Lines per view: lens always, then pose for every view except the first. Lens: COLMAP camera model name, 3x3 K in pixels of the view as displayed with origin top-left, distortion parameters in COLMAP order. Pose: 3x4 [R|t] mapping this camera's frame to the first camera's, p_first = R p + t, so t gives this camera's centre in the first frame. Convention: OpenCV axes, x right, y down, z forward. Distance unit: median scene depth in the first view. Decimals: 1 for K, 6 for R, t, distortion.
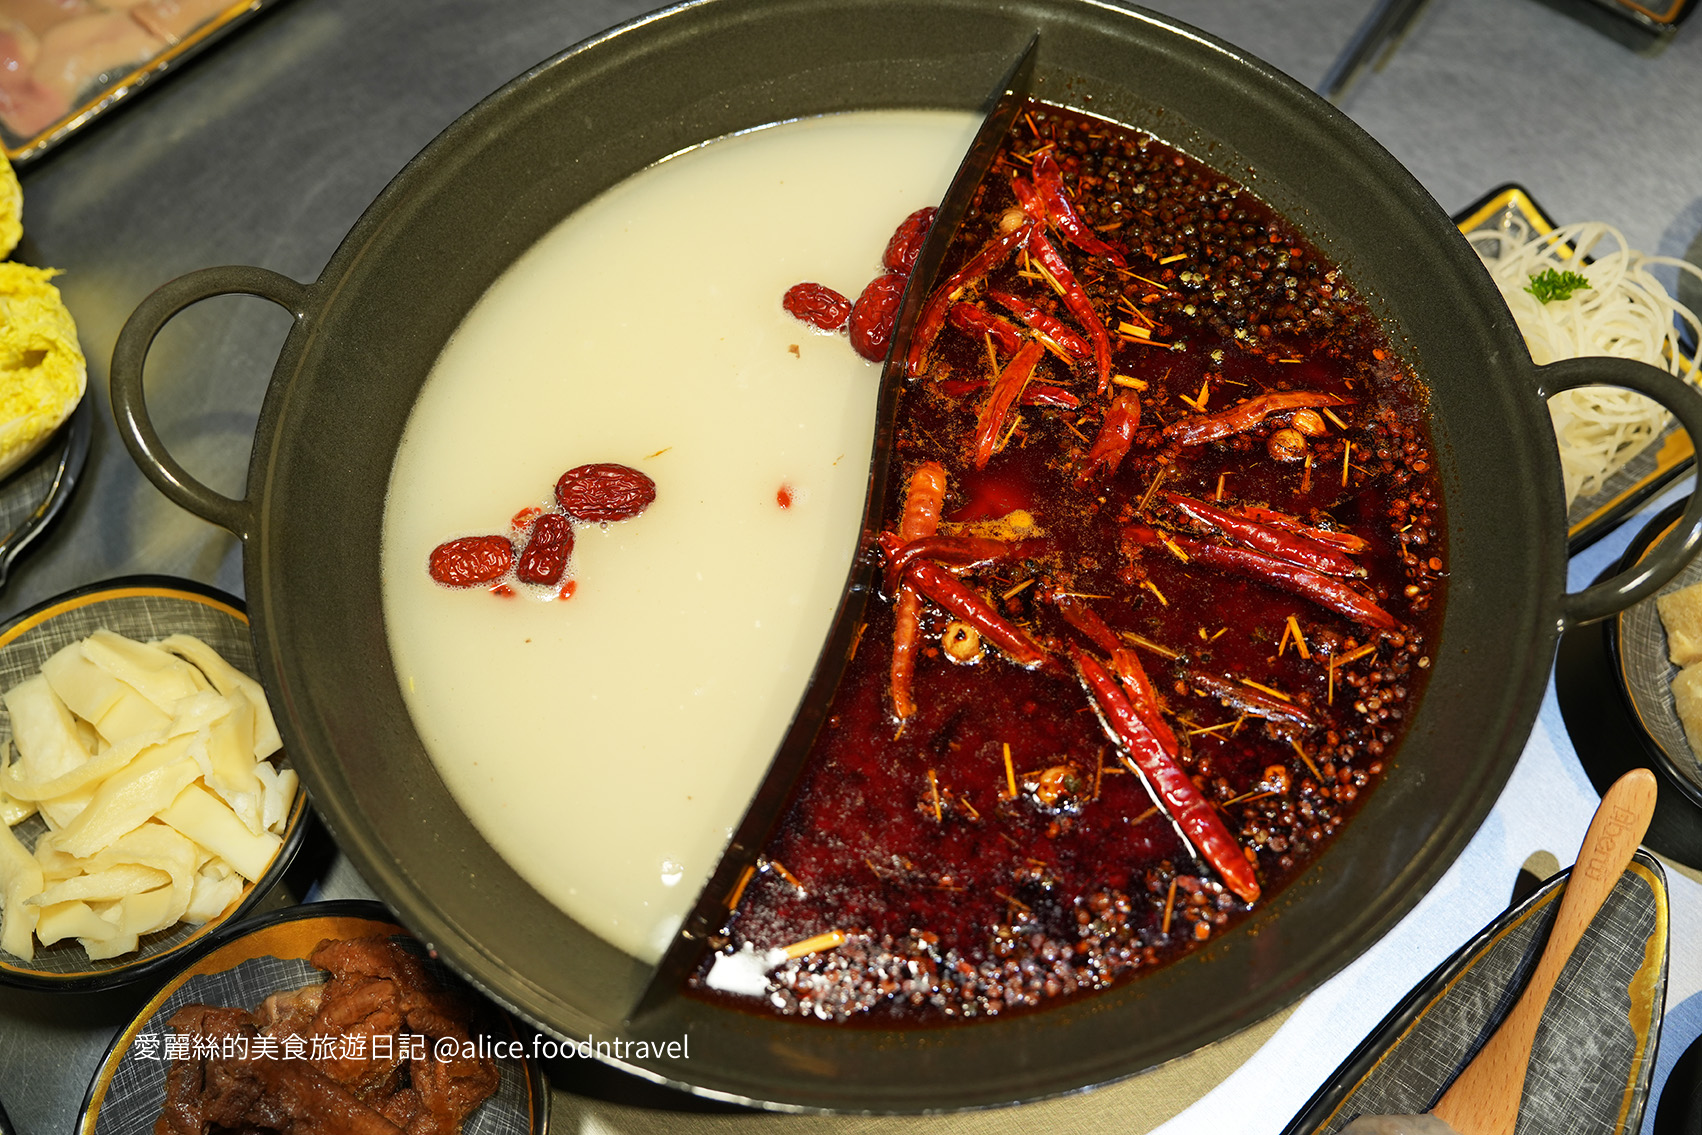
lens RADIAL K [[1817.4, 0, 850.4], [0, 1817.4, 566.0], [0, 0, 1]] dist [0.000067, 0.000000]
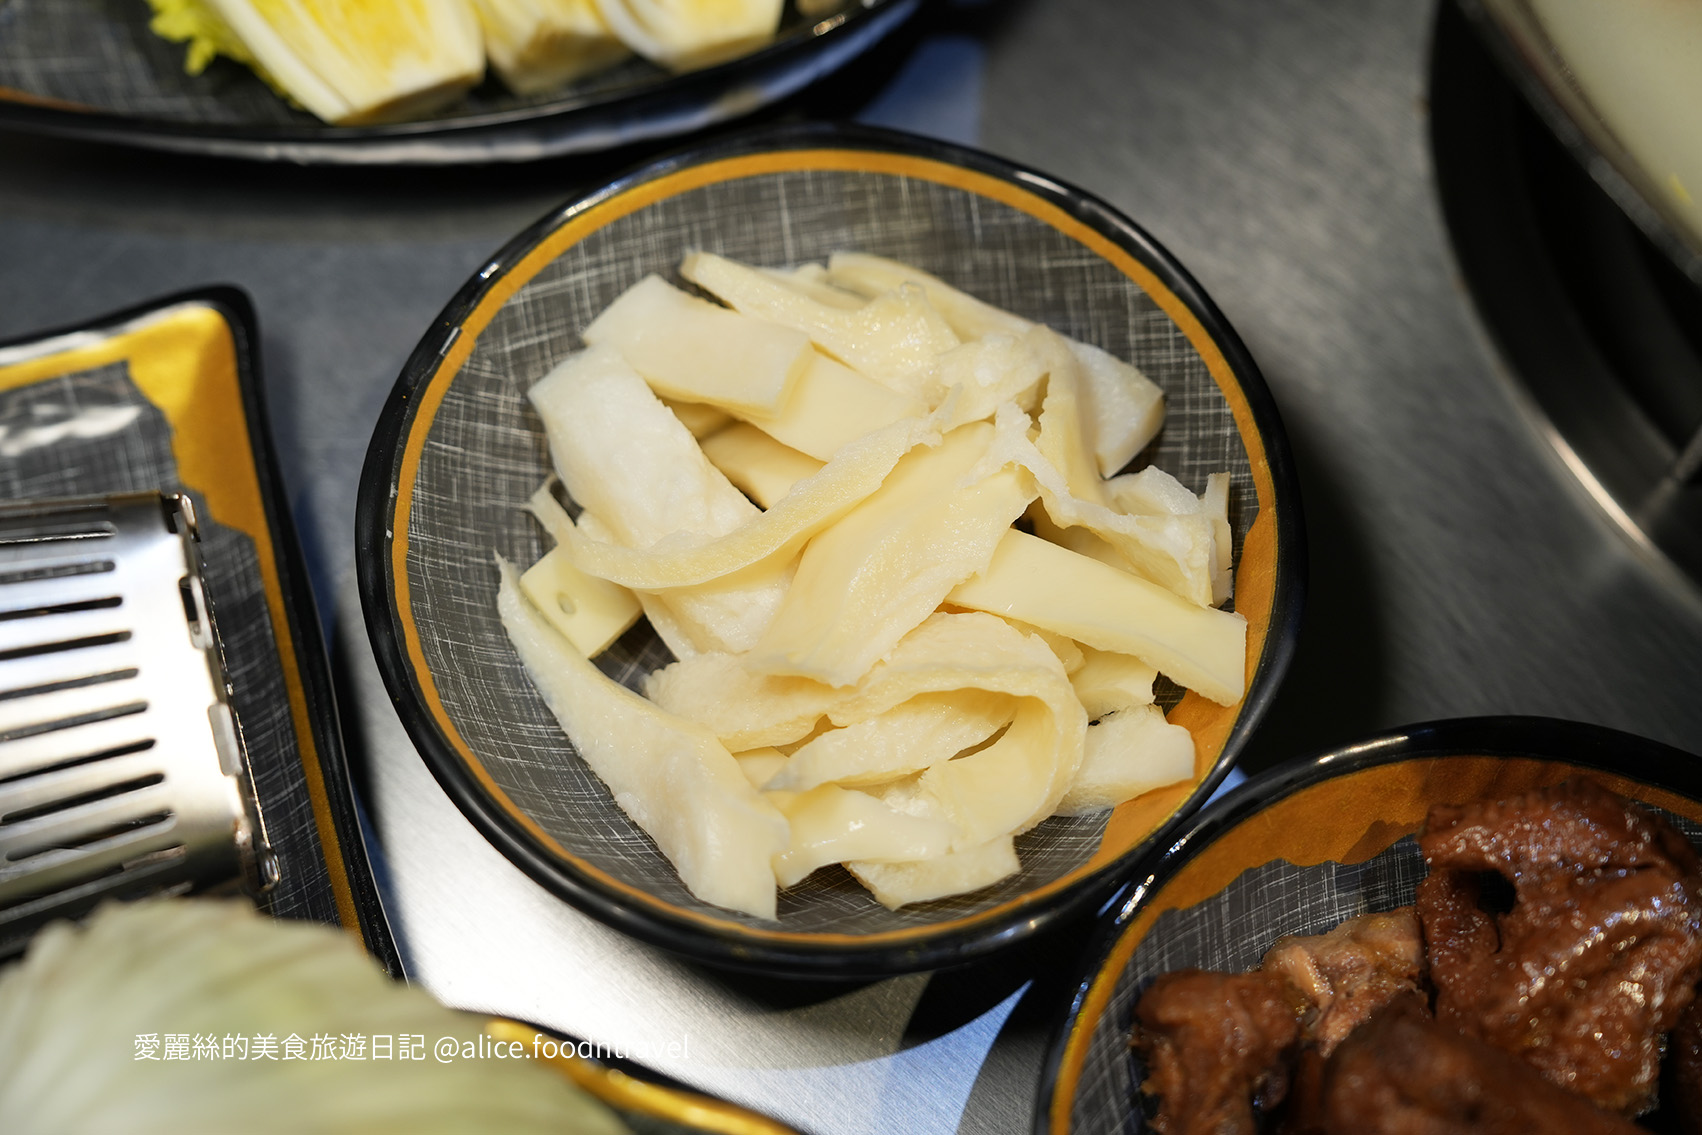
lens RADIAL K [[2272.6, 0, 851.8], [0, 2272.6, 568.8], [0, 0, 1]] dist [-0.013684, 0.000000]
pose [[0.993391, -0.084178, 0.078033, -0.428752], [0.082867, 0.996362, 0.019899, 0.111068], [-0.079424, -0.013301, 0.996752, 0.402390]]
